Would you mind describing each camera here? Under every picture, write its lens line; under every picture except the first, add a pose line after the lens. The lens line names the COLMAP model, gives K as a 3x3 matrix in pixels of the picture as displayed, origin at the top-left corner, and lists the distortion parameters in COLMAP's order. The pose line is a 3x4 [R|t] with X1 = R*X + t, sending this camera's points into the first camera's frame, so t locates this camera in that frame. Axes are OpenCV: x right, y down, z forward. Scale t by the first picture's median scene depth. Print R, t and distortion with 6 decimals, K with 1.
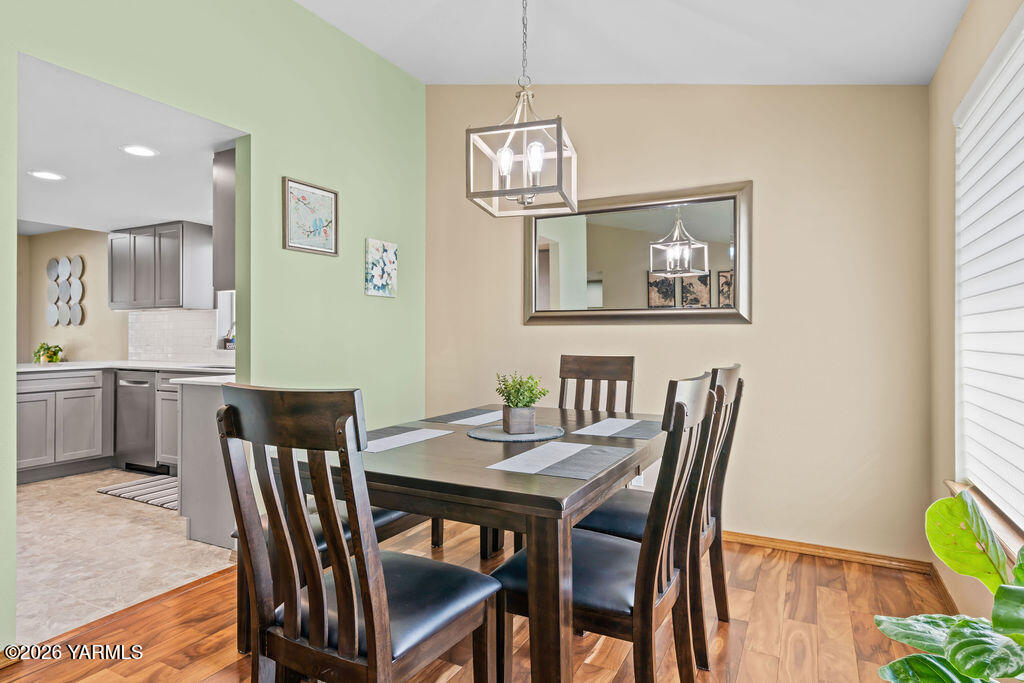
lens RADIAL K [[594.9, 0, 505.1], [0, 594.9, 337.0], [0, 0, 1]] dist [-0.001581, 0.001002]
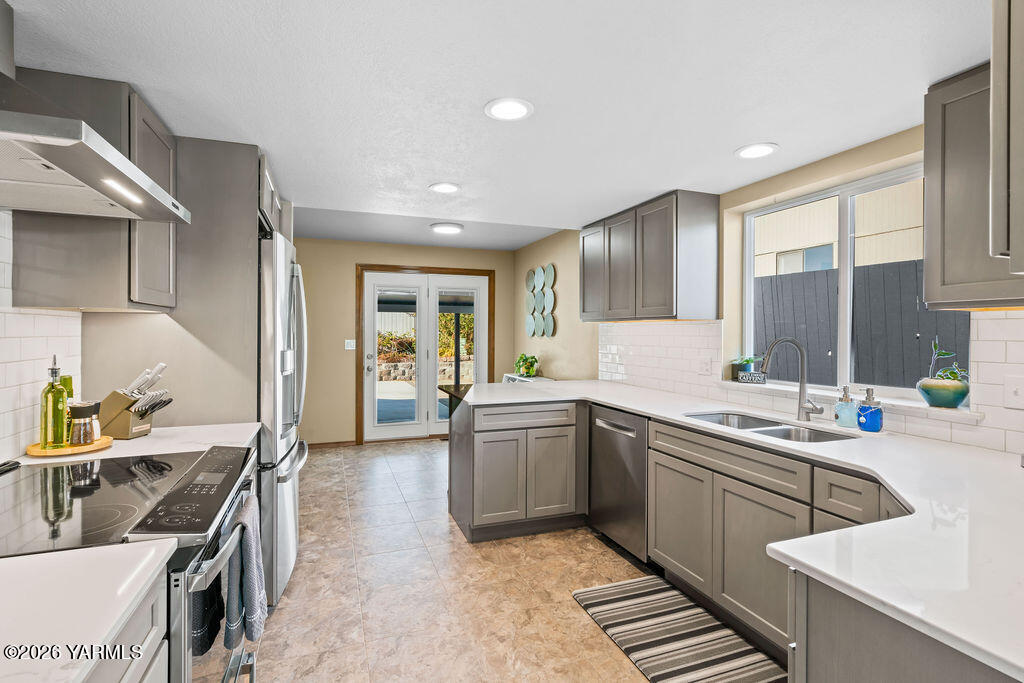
lens RADIAL K [[470.2, 0, 506.3], [0, 470.2, 335.4], [0, 0, 1]] dist [0.002600, 0.000045]
pose [[0.754095, 0.007662, -0.656721, -0.321582], [-0.002635, 0.999959, 0.008642, -0.033101], [0.656761, -0.004786, 0.754084, 0.447655]]
